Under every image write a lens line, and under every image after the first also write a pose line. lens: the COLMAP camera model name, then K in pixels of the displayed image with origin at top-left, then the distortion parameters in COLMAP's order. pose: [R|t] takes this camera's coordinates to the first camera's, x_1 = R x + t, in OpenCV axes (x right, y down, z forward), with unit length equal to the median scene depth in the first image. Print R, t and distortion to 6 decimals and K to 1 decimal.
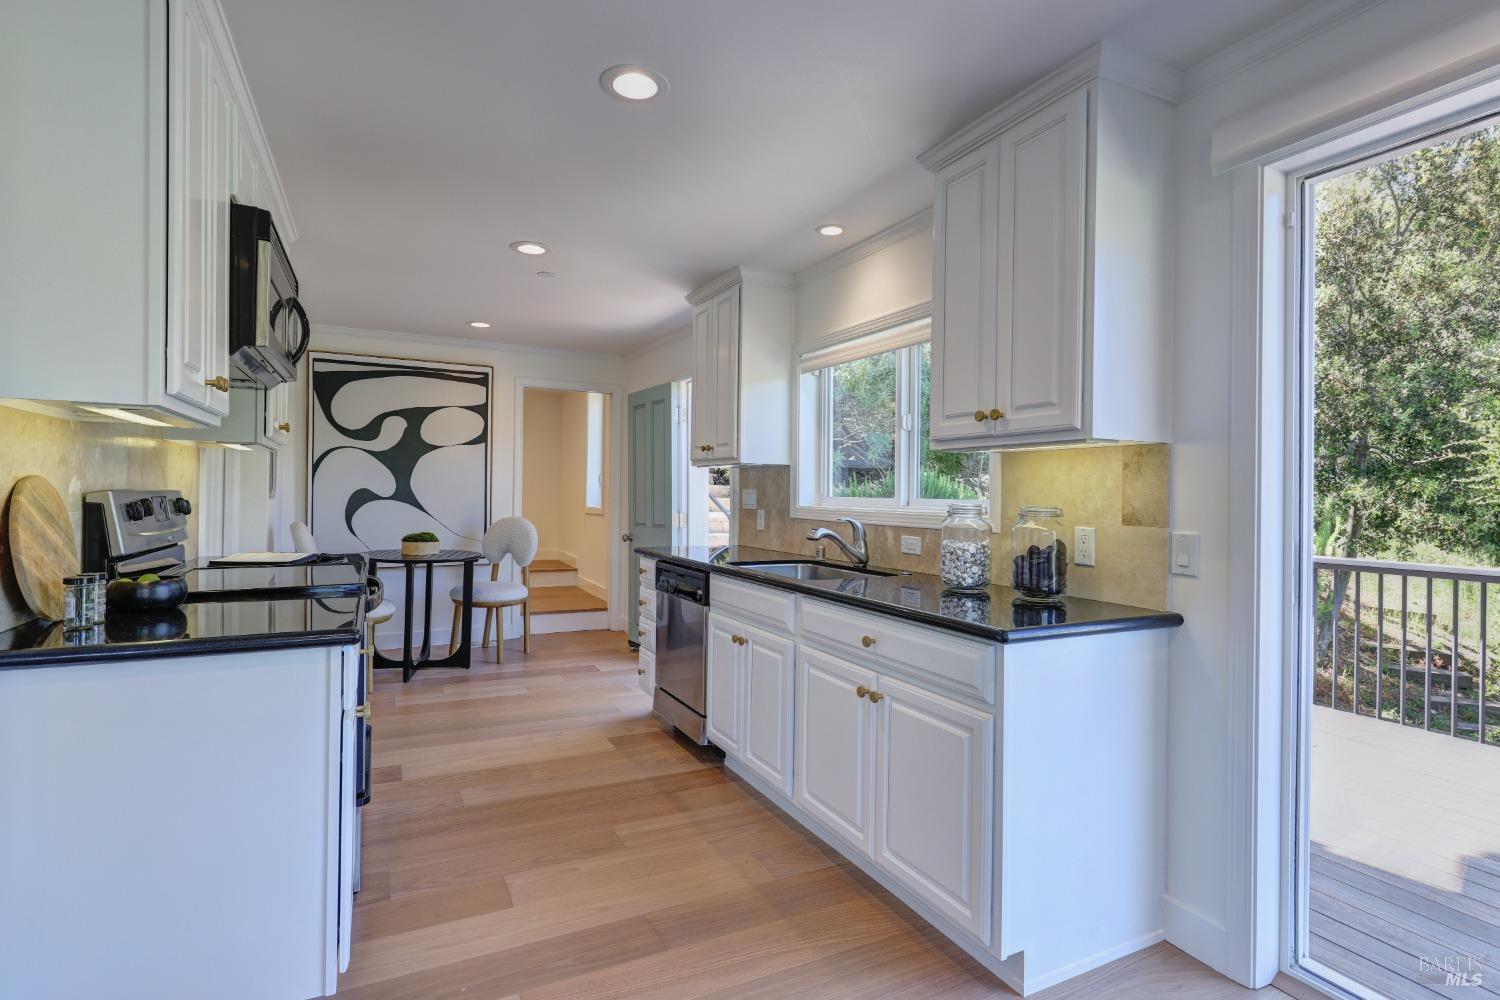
lens RADIAL K [[734.5, 0, 751.1], [0, 734.5, 492.0], [0, 0, 1]] dist [0.021500, -0.000004]
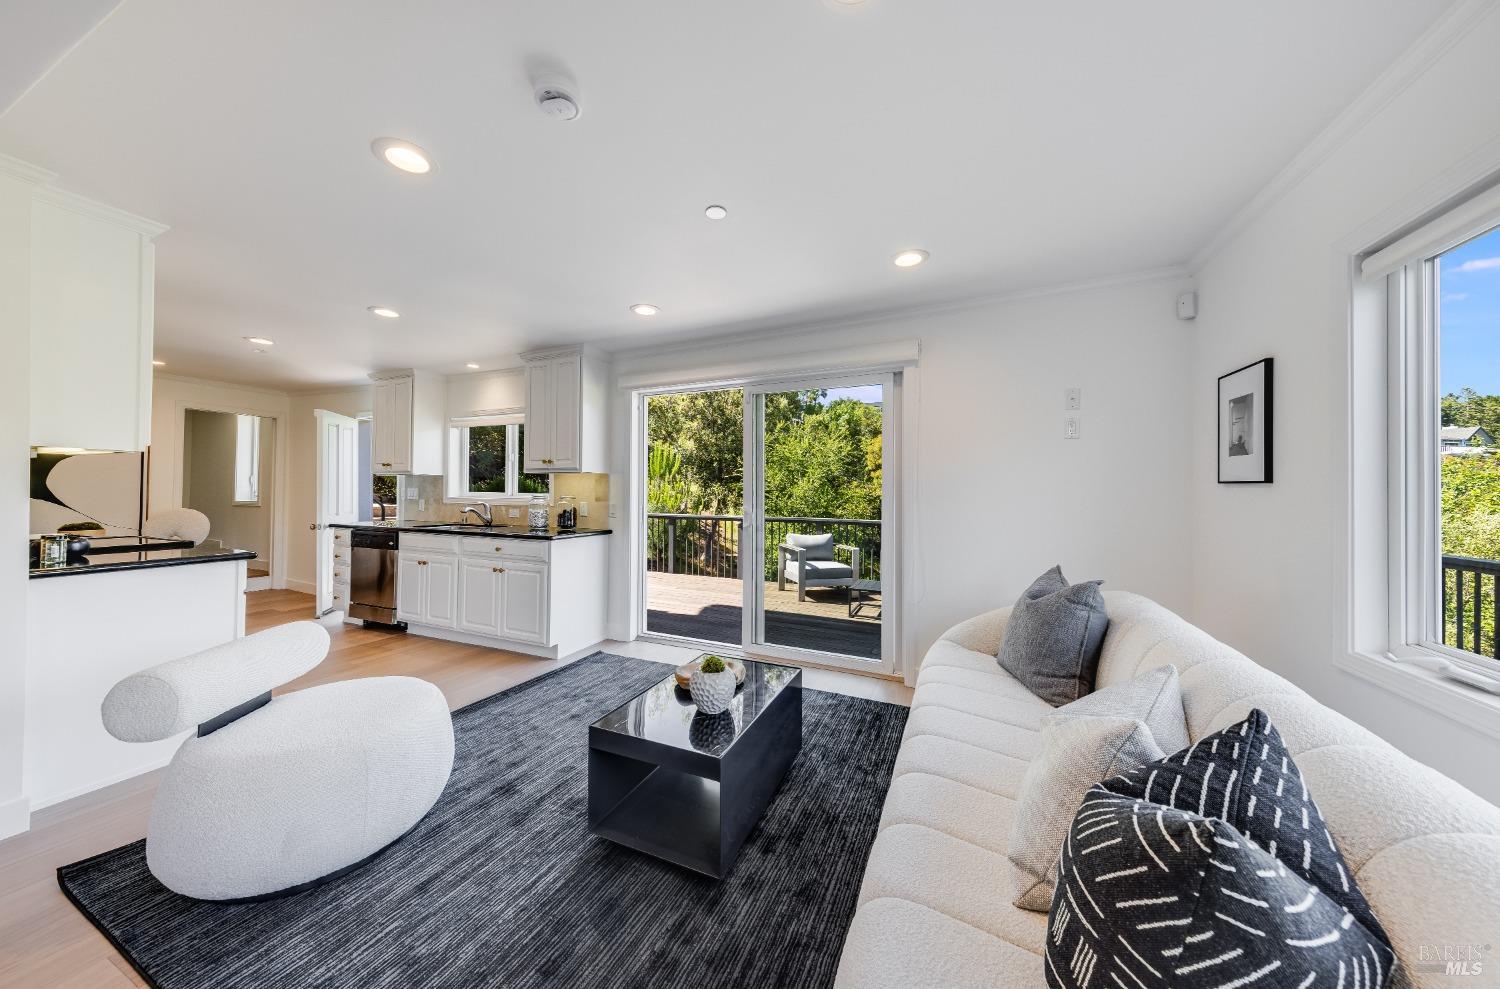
lens RADIAL K [[475.7, 0, 749.8], [0, 475.7, 486.1], [0, 0, 1]] dist [0.000214, -0.000014]
pose [[0.770883, 0.000352, 0.636977, -0.204560], [0.000609, 0.999999, -0.001290, -0.011212], [-0.636977, 0.001383, 0.770882, -0.772564]]
